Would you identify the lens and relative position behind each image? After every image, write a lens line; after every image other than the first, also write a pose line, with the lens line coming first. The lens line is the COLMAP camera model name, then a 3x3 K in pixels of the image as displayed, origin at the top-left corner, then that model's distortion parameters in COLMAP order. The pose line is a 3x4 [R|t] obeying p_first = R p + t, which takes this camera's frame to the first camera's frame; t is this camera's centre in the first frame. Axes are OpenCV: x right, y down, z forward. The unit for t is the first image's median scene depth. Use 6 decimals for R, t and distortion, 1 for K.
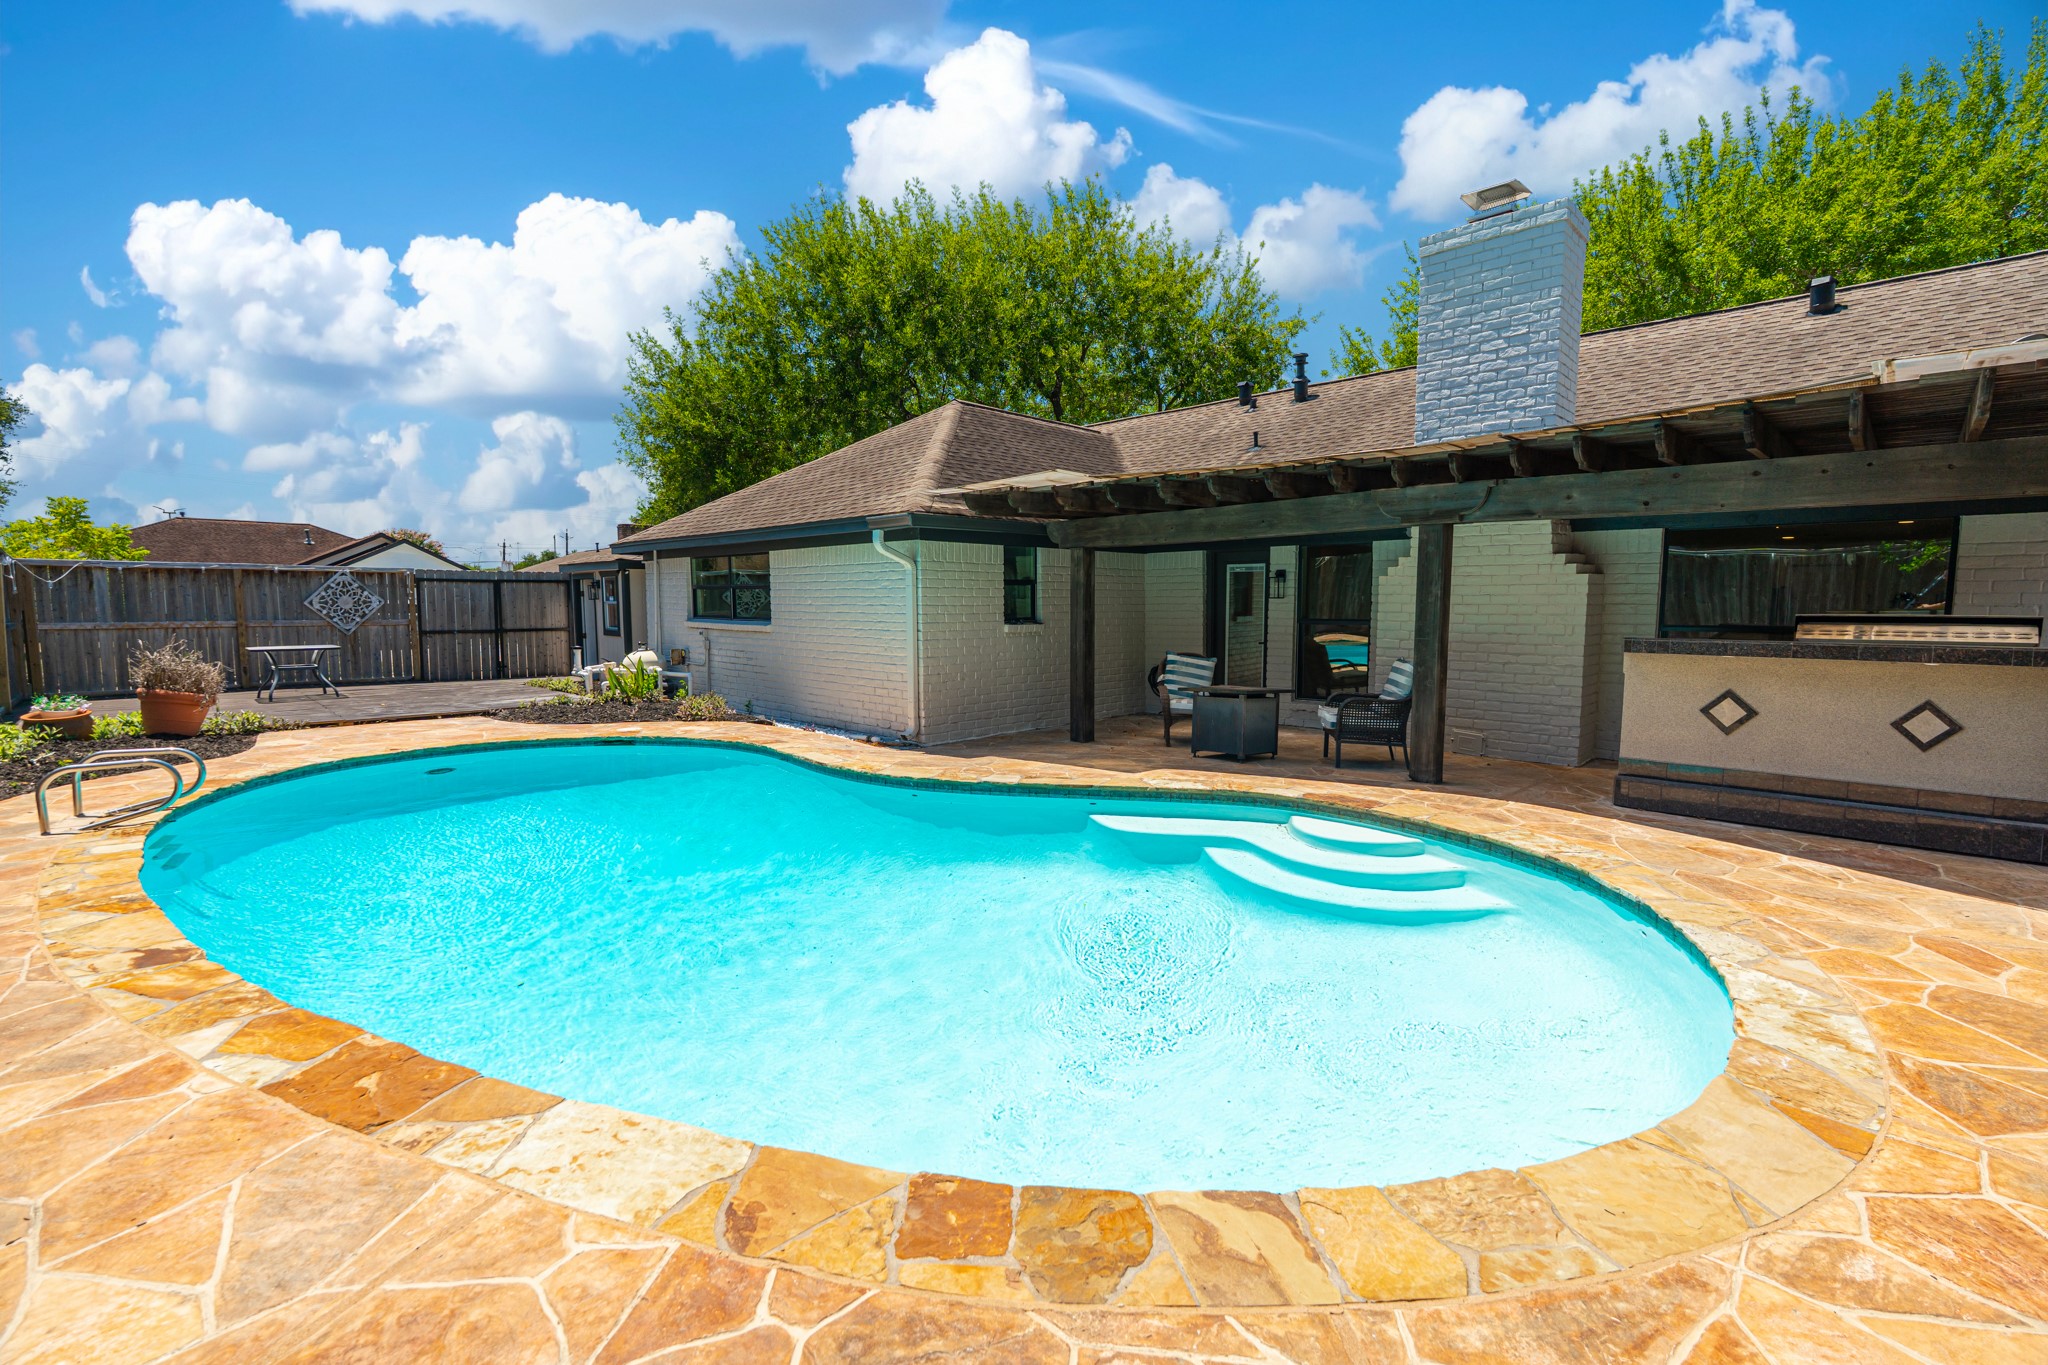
lens RADIAL K [[893.4, 0, 1016.0], [0, 893.4, 682.5], [0, 0, 1]] dist [-0.004240, -0.000390]
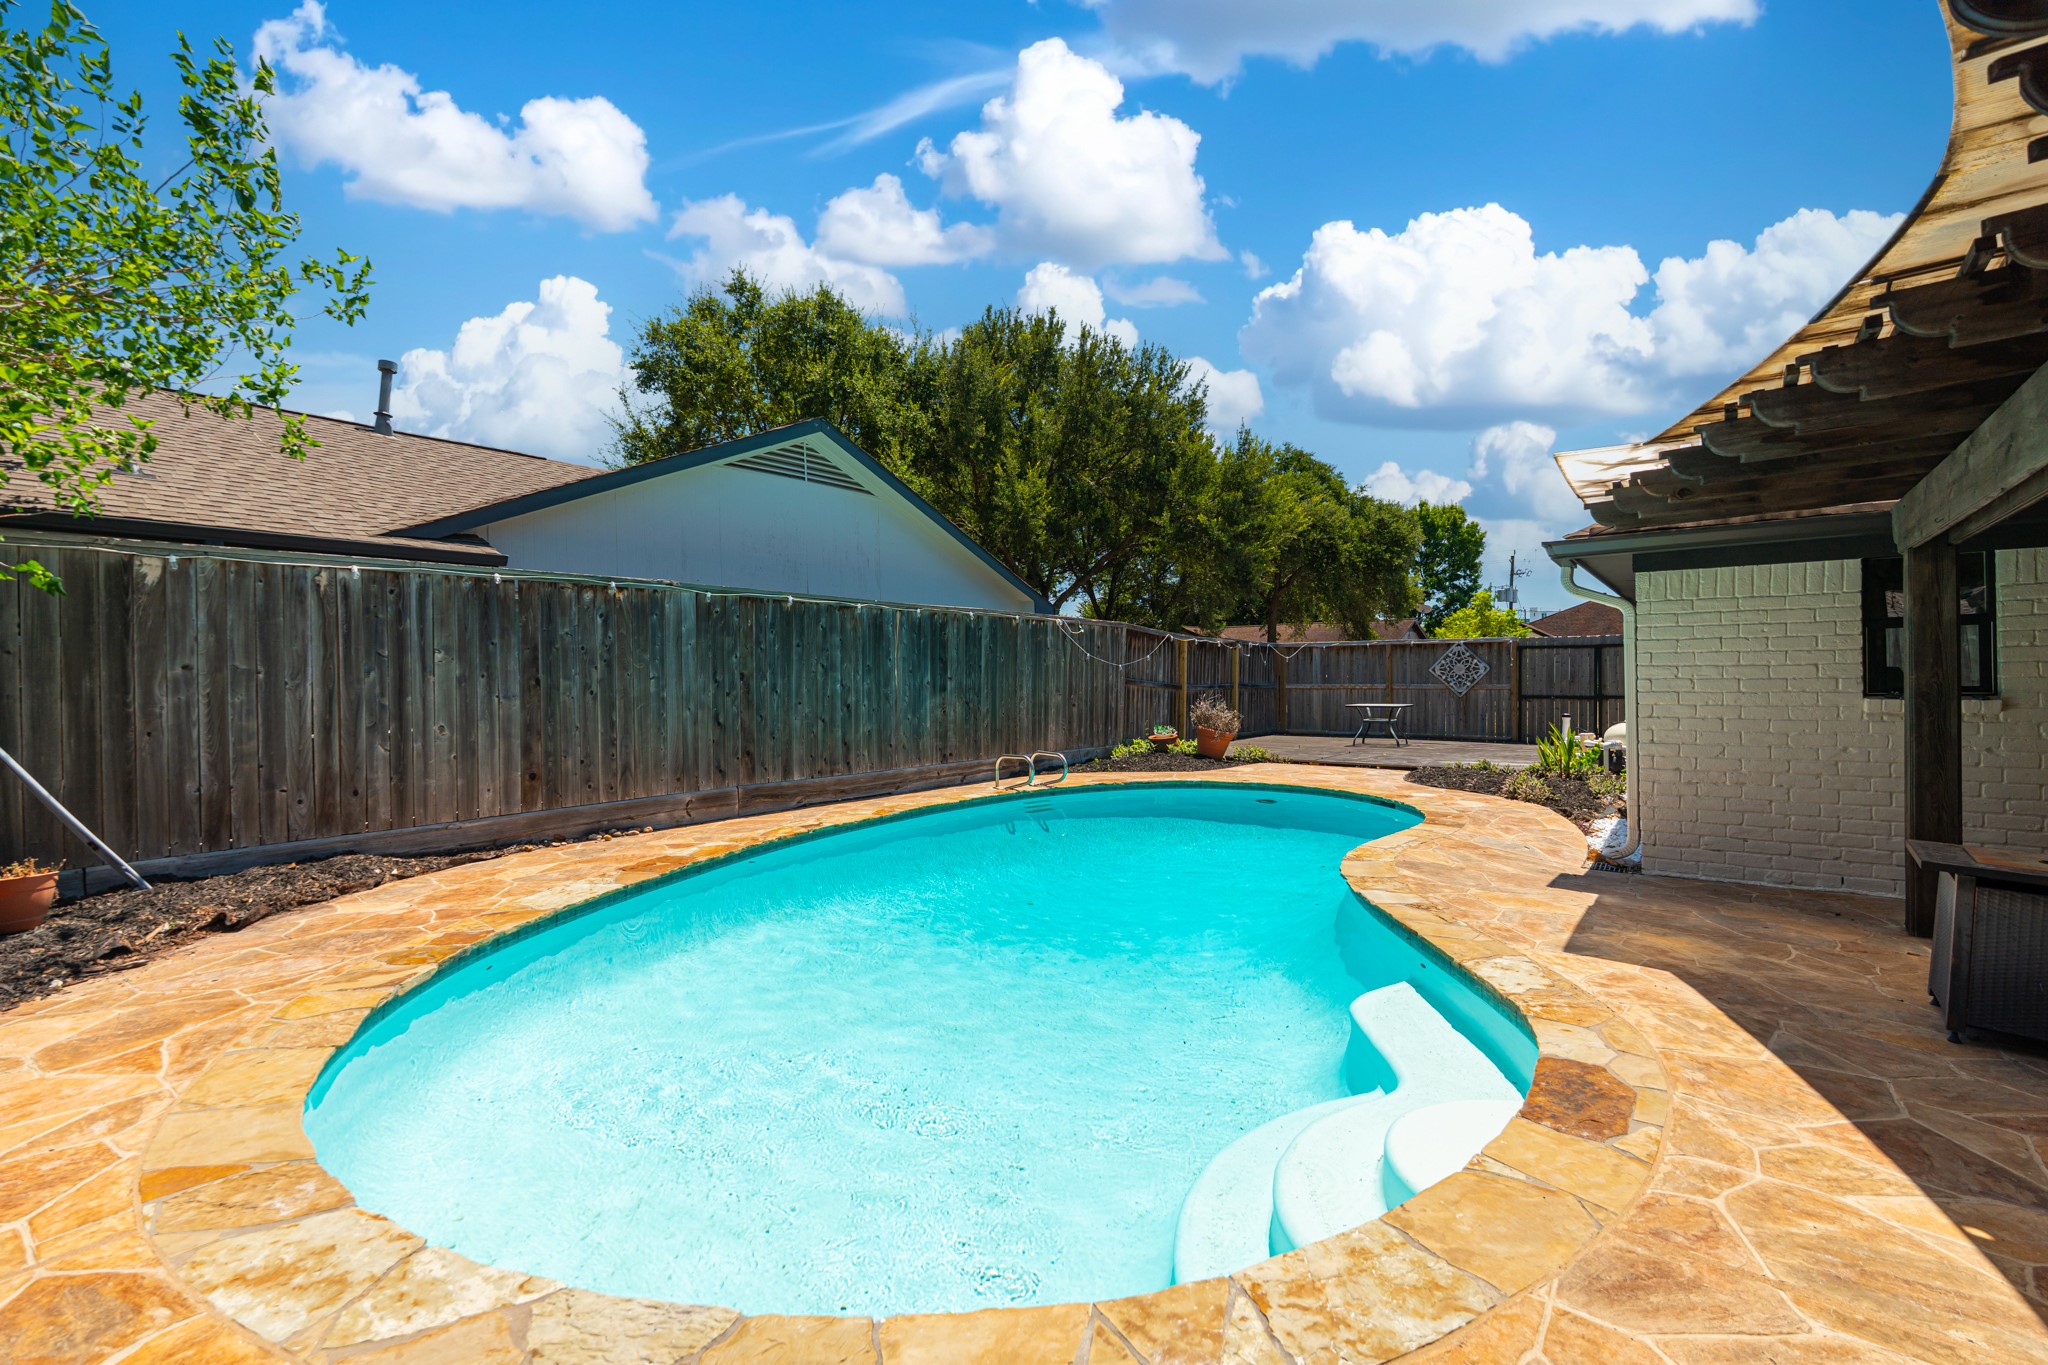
lens RADIAL K [[893.4, 0, 1016.0], [0, 893.4, 682.5], [0, 0, 1]] dist [-0.004240, -0.000390]
pose [[0.139160, 0.005584, -0.990254, 0.980455], [-0.080386, 0.996748, -0.005676, -0.060966], [0.987002, 0.080392, 0.139156, 0.839220]]
